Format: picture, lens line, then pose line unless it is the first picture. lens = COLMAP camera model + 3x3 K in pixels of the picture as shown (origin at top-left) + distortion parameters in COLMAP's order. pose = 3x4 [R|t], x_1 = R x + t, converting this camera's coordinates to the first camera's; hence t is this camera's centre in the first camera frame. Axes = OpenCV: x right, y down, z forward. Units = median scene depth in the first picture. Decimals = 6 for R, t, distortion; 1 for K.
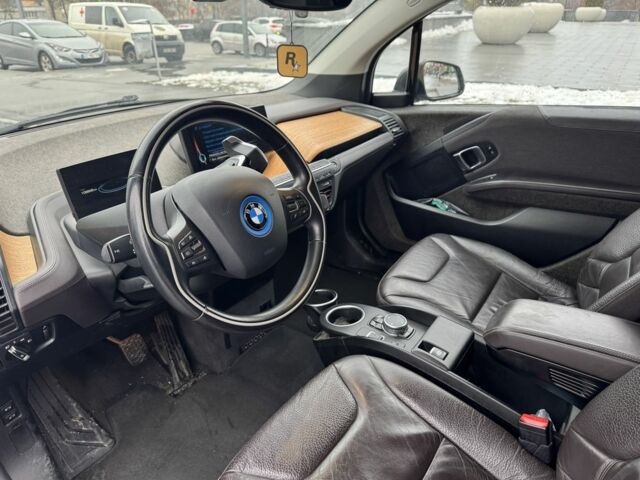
lens RADIAL K [[452.5, 0, 320.0], [0, 452.5, 240.0], [0, 0, 1]] dist [0.005241, 0.000191]
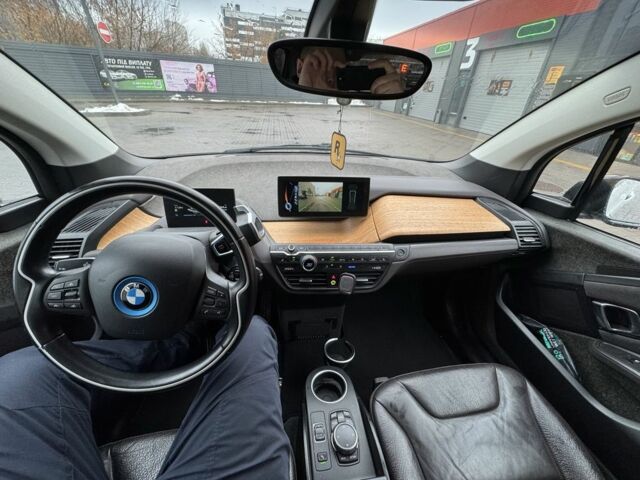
lens RADIAL K [[261.4, 0, 319.8], [0, 261.4, 236.0], [0, 0, 1]] dist [0.001174, -0.000003]
pose [[0.686681, 0.411764, -0.599099, 0.193209], [-0.378794, 0.906065, 0.188575, -0.194085], [0.620471, 0.097444, 0.778152, 0.342632]]
